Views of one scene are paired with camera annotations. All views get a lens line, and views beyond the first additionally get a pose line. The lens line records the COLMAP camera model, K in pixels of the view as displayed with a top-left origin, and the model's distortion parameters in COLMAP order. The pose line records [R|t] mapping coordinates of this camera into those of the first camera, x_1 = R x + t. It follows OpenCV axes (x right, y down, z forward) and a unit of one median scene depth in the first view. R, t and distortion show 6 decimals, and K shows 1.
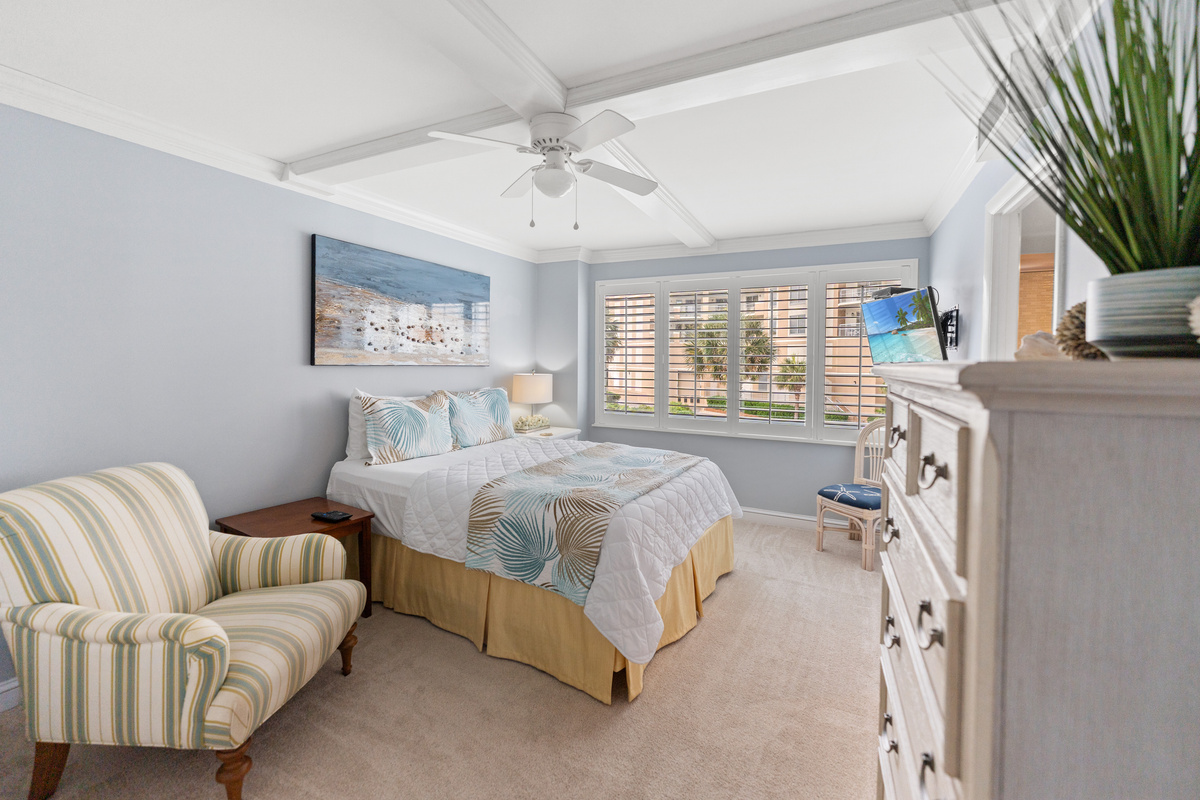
lens RADIAL K [[491.3, 0, 596.7], [0, 491.3, 363.3], [0, 0, 1]] dist [0.001496, -0.001080]
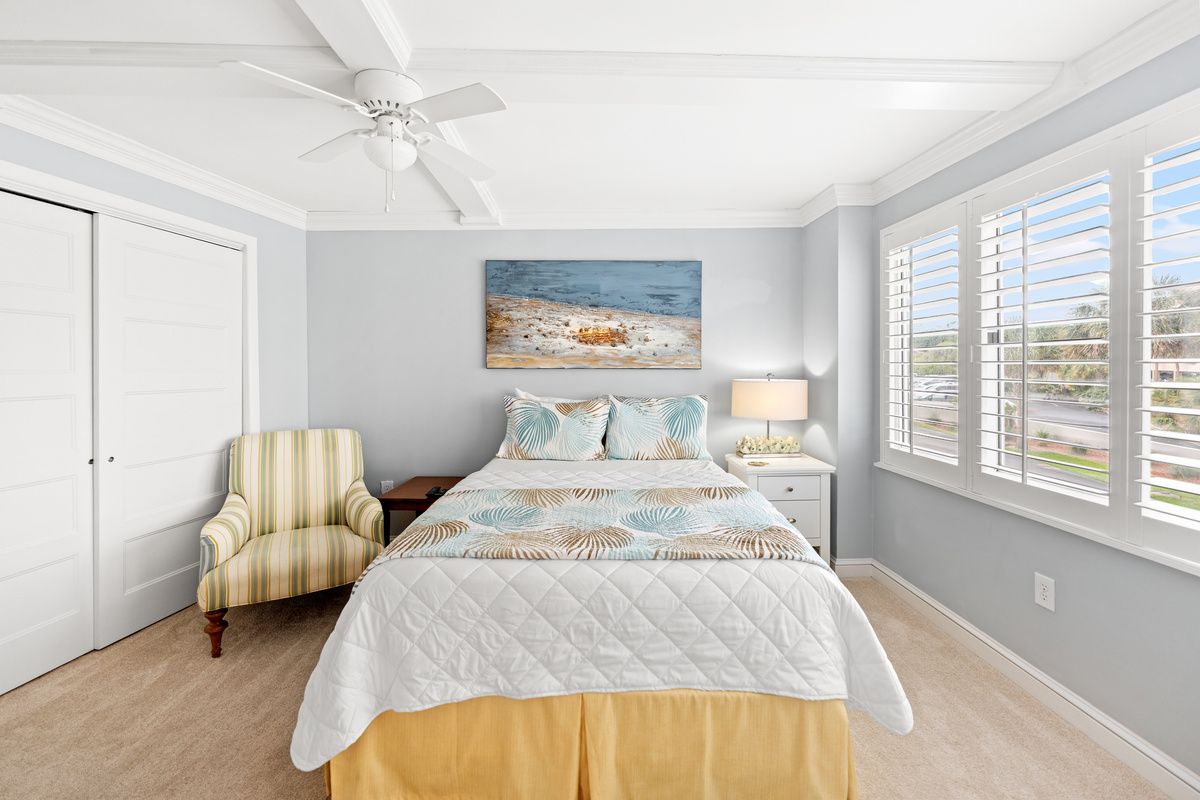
lens RADIAL K [[491.3, 0, 608.1], [0, 491.3, 368.9], [0, 0, 1]] dist [0.001496, -0.001080]
pose [[0.483231, -0.011034, -0.875424, 0.559206], [0.005309, 0.999939, -0.009673, 0.016088], [0.875477, 0.000027, 0.483260, 0.606230]]
